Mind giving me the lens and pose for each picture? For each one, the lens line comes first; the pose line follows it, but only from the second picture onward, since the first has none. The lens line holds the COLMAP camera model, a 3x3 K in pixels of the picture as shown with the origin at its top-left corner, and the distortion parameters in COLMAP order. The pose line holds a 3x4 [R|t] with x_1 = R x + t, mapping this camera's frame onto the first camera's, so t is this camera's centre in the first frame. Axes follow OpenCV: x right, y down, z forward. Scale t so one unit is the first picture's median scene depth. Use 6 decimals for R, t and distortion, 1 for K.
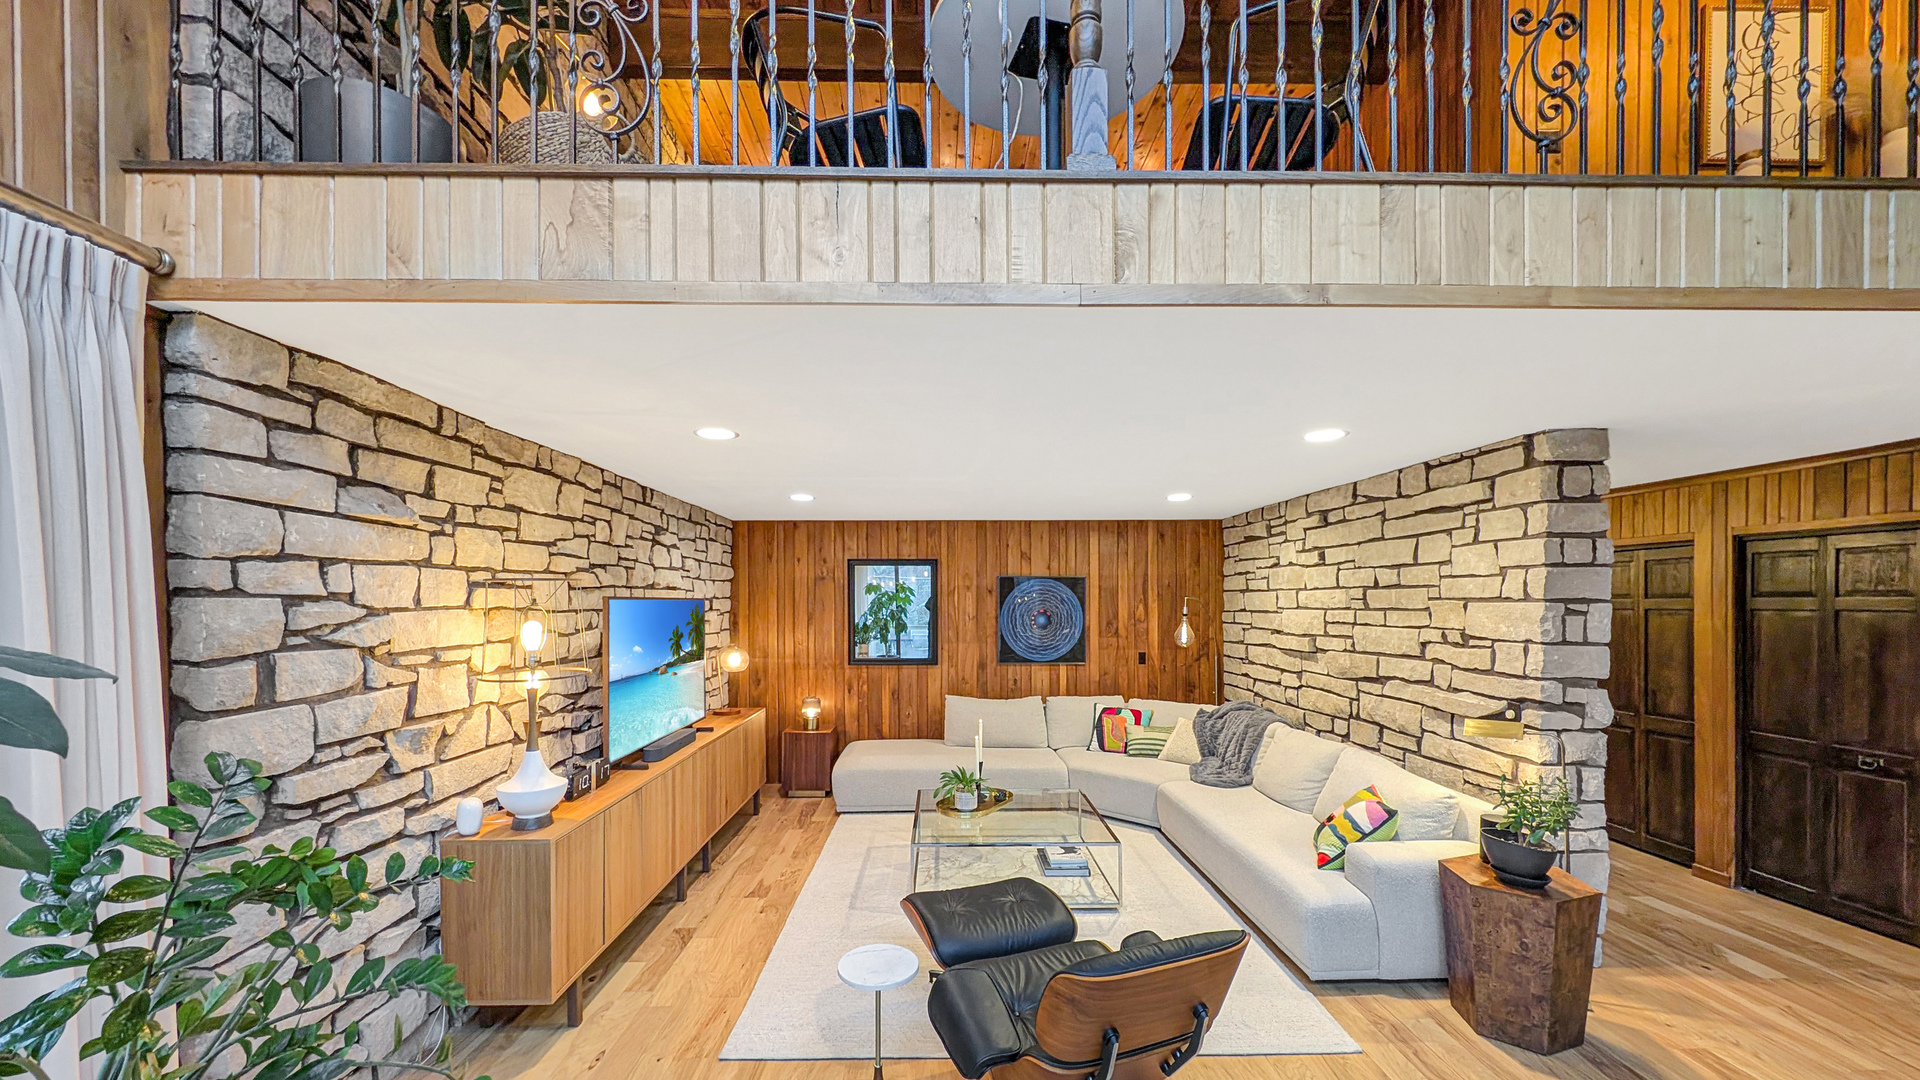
lens RADIAL K [[703.7, 0, 956.9], [0, 703.7, 603.4], [0, 0, 1]] dist [-0.000432, -0.000148]
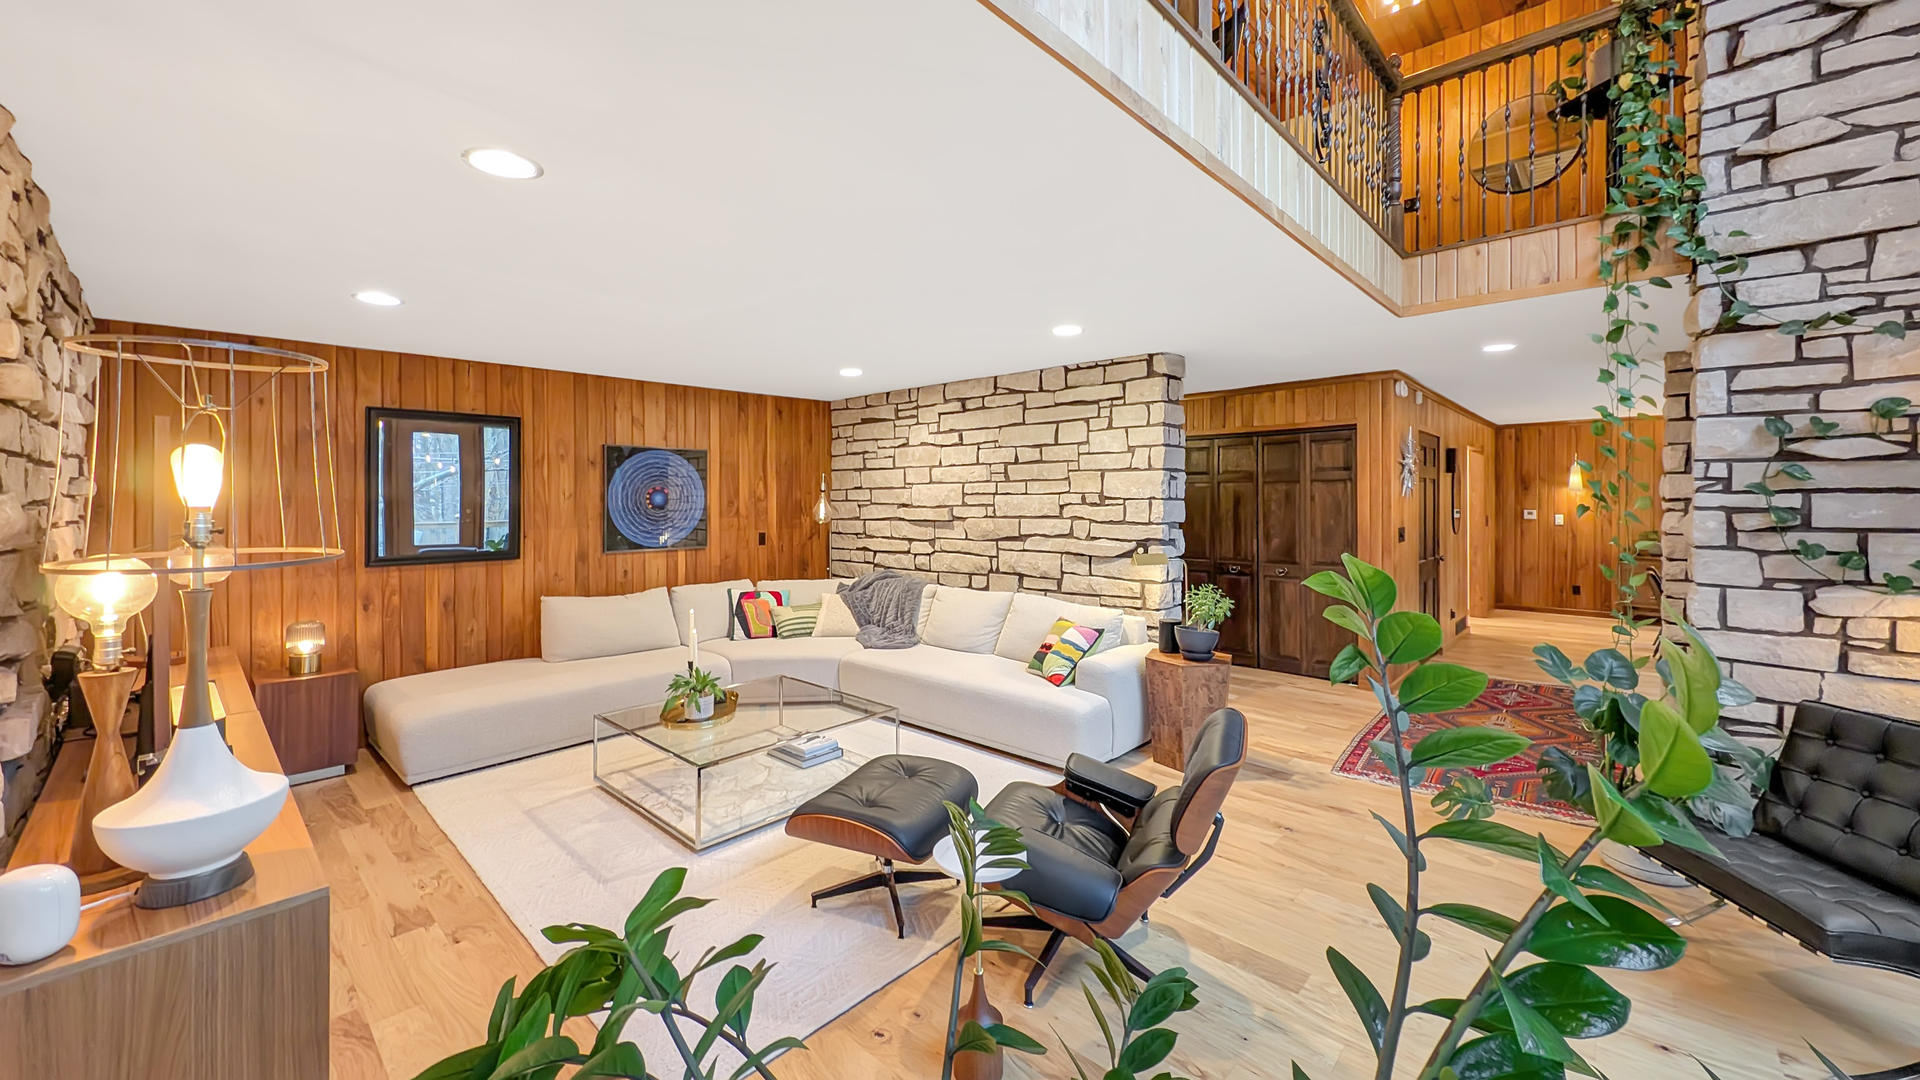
lens RADIAL K [[716.5, 0, 959.8], [0, 716.5, 491.3], [0, 0, 1]] dist [0.000148, -0.000058]
pose [[0.695113, 0.005028, 0.718883, -0.347247], [0.005735, 0.999905, -0.012538, 0.038478], [-0.718878, 0.012838, 0.695018, 0.184682]]
